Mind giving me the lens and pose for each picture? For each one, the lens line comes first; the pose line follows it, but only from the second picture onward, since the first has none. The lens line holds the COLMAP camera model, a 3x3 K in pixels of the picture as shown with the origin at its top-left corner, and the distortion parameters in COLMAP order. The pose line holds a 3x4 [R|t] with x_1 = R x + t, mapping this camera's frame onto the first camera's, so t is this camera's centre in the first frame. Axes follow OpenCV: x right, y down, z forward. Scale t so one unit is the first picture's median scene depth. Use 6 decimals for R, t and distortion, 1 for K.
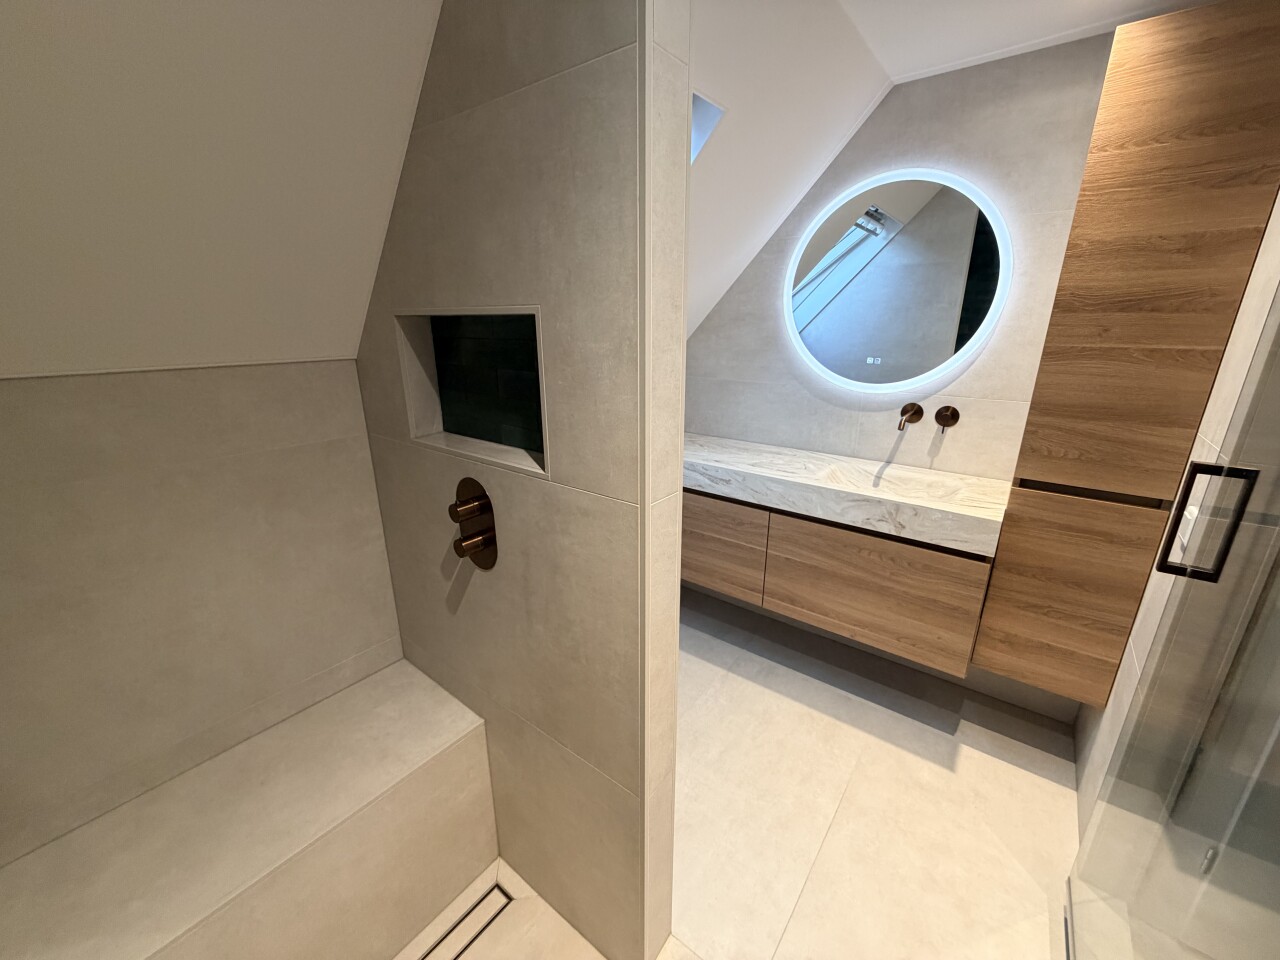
lens RADIAL K [[510.5, 0, 638.0], [0, 510.5, 476.9], [0, 0, 1]] dist [0.000364, -0.000209]
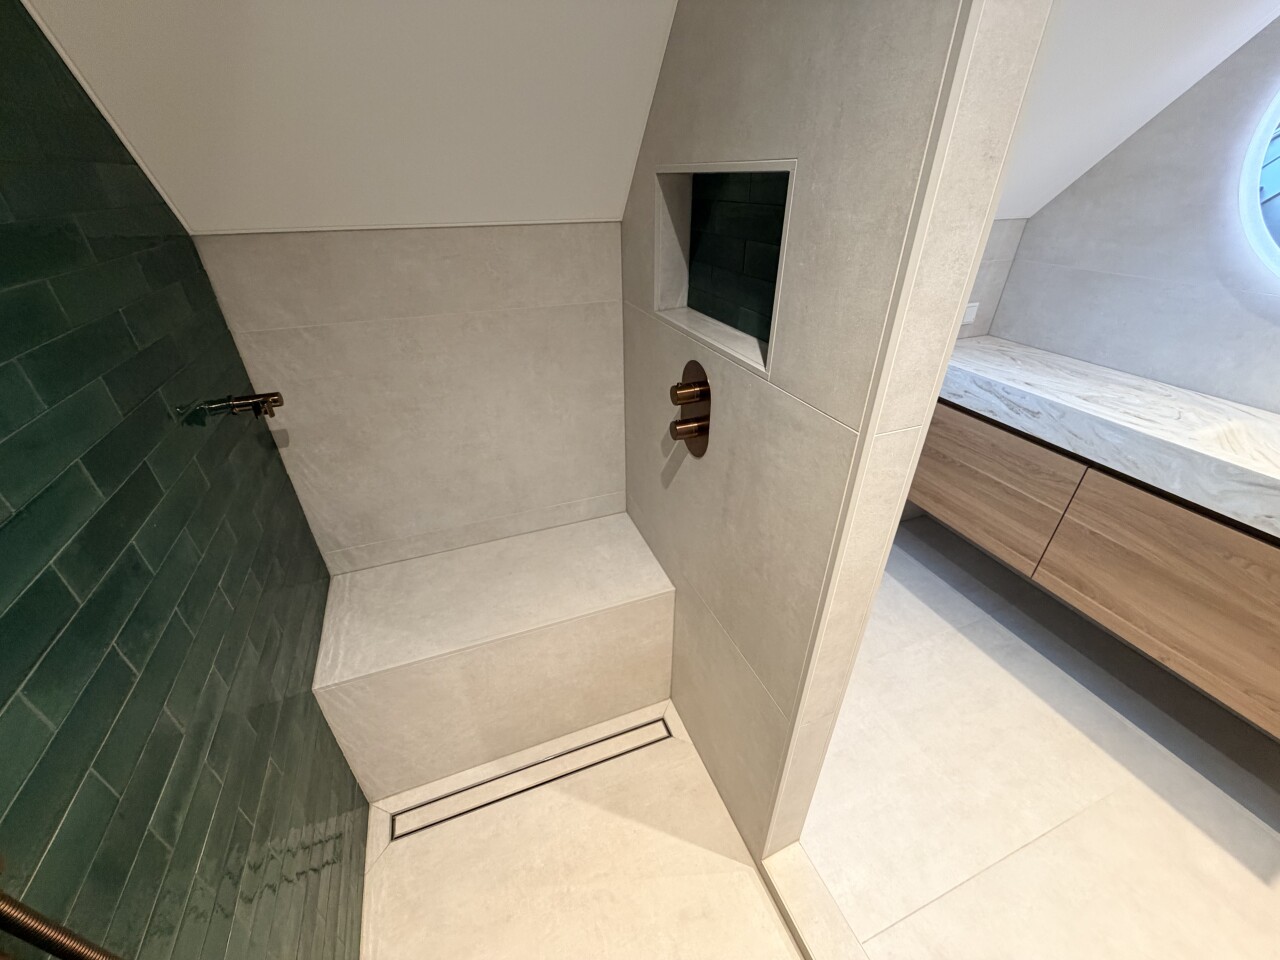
lens RADIAL K [[510.5, 0, 638.0], [0, 510.5, 476.9], [0, 0, 1]] dist [0.000364, -0.000209]
pose [[0.857840, 0.259881, -0.443365, 0.037355], [-0.149677, 0.951659, 0.268219, -0.020558], [0.491638, -0.163727, 0.855269, 0.058333]]
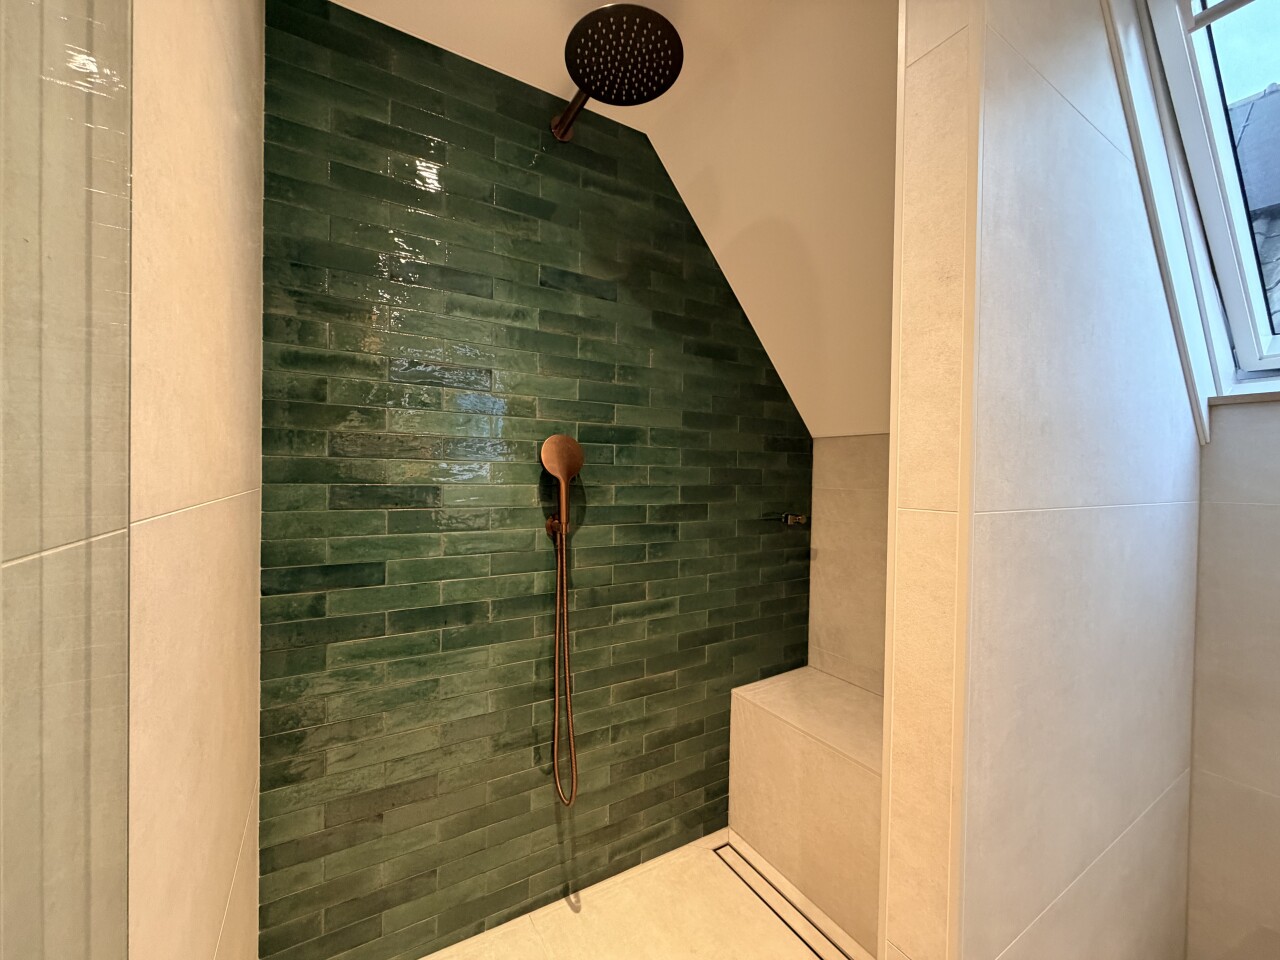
lens RADIAL K [[508.7, 0, 639.2], [0, 508.7, 478.0], [0, 0, 1]] dist [-0.000083, 0.000125]
pose [[-0.356442, 0.006633, -0.934294, 0.475650], [-0.294689, 0.948135, 0.119157, 0.014967], [0.886627, 0.317799, -0.336000, 0.422012]]
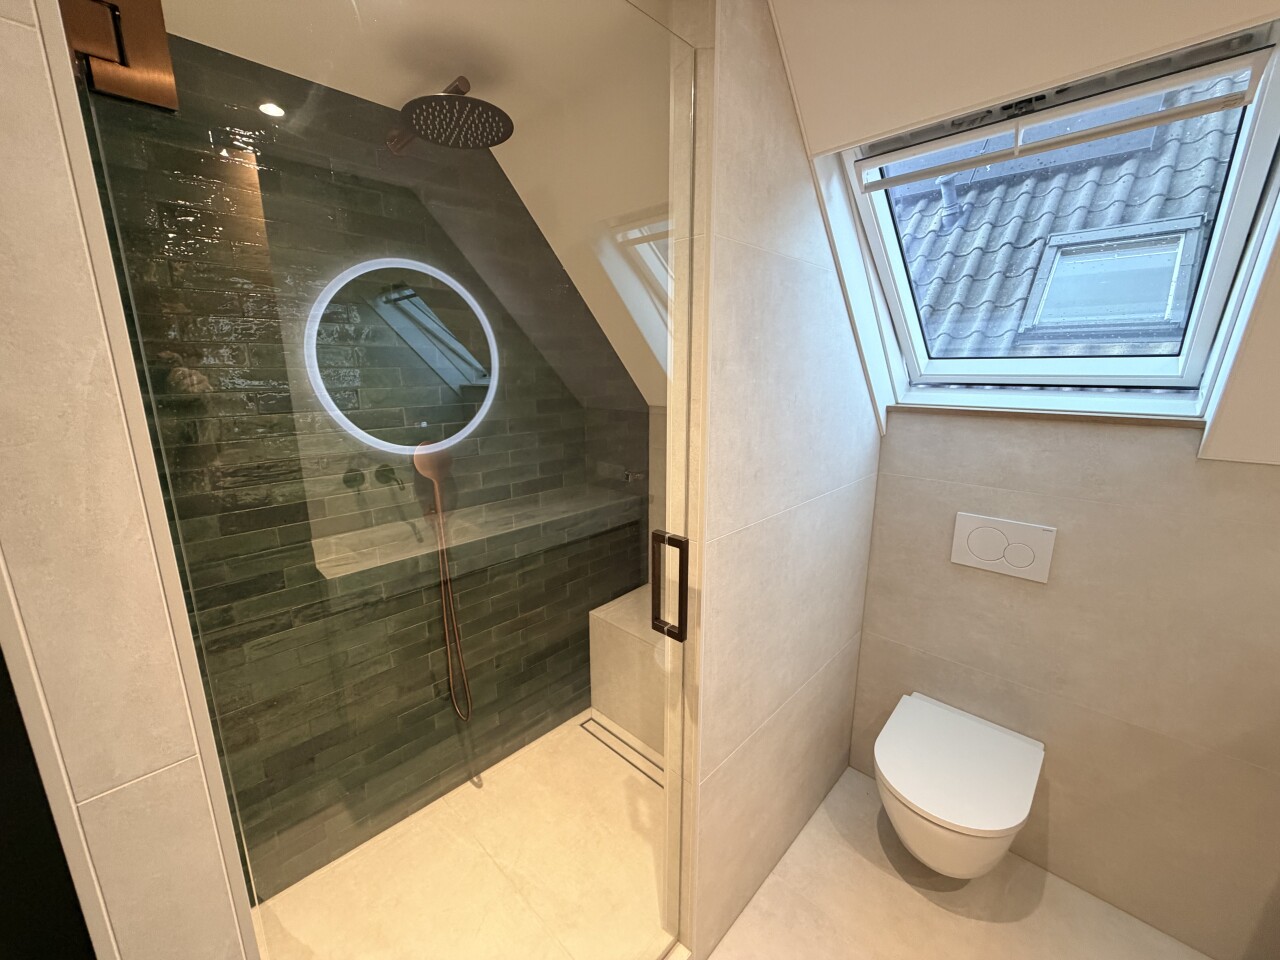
lens RADIAL K [[508.7, 0, 639.2], [0, 508.7, 478.0], [0, 0, 1]] dist [-0.000083, 0.000125]
pose [[-0.106018, 0.215826, -0.970659, 0.646901], [-0.293464, 0.925889, 0.237924, -0.189007], [0.950073, 0.310078, -0.034824, 0.439353]]
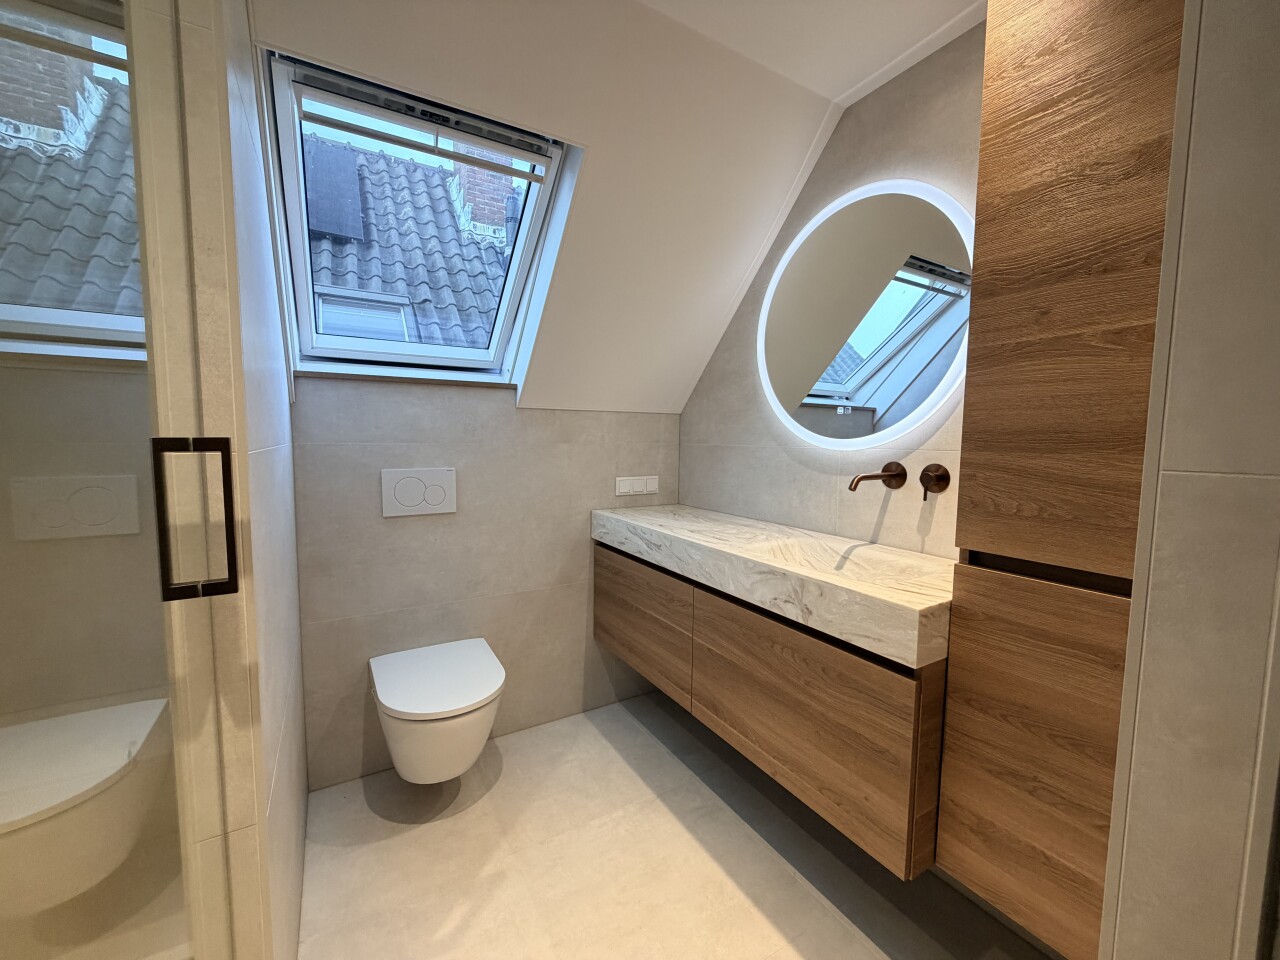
lens RADIAL K [[508.7, 0, 639.2], [0, 508.7, 478.0], [0, 0, 1]] dist [-0.000083, 0.000125]
pose [[0.930110, 0.039441, -0.365156, 0.548259], [-0.119381, 0.972697, -0.199019, 0.085238], [0.347337, 0.228702, 0.909424, 0.227051]]
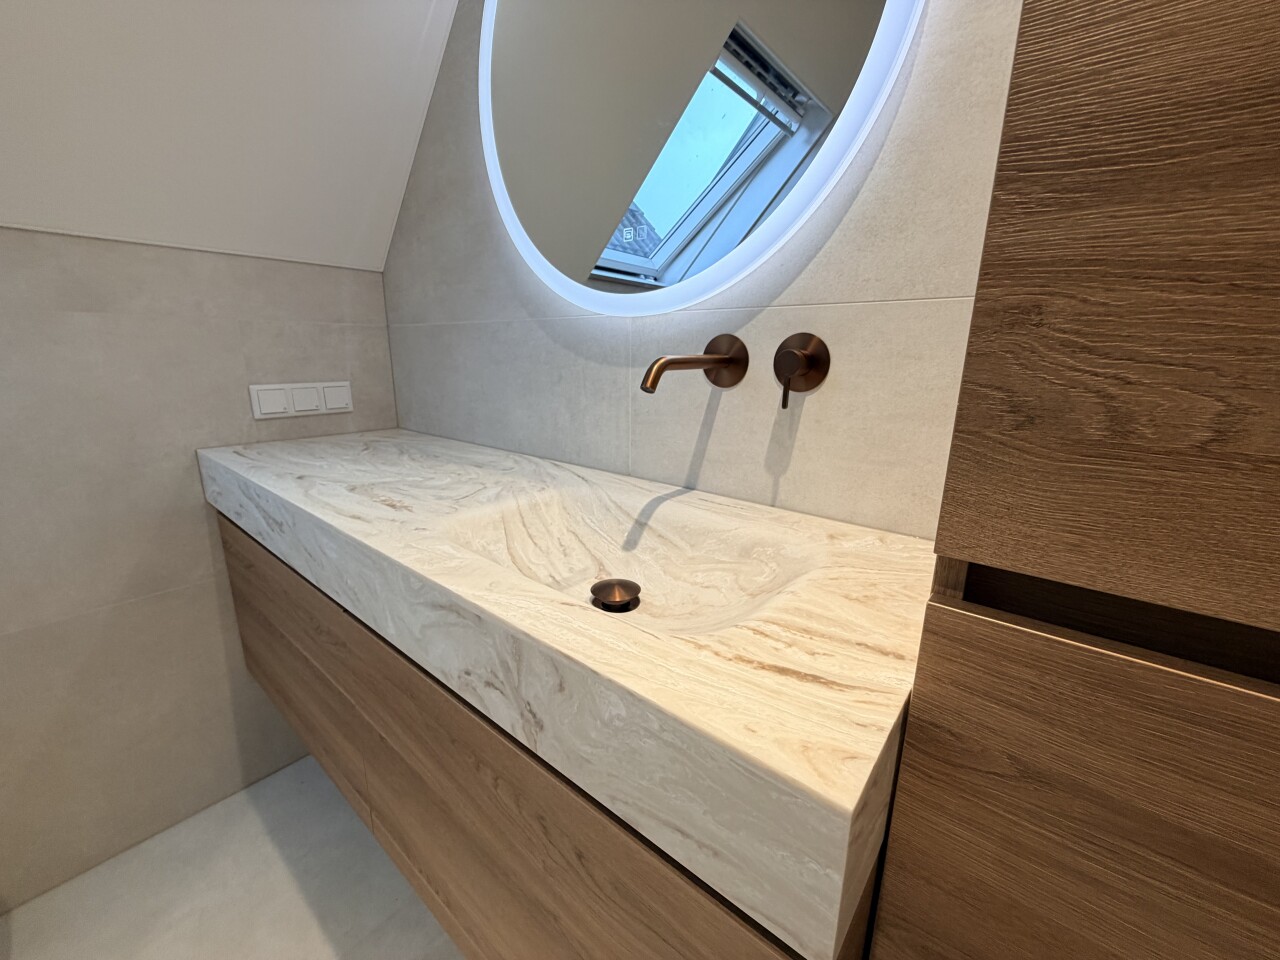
lens RADIAL K [[508.7, 0, 639.2], [0, 508.7, 478.0], [0, 0, 1]] dist [-0.000083, 0.000125]
pose [[0.999368, 0.019262, -0.029882, 0.575174], [-0.020946, 0.998148, -0.057109, -0.014901], [0.028726, 0.057699, 0.997921, 0.729953]]
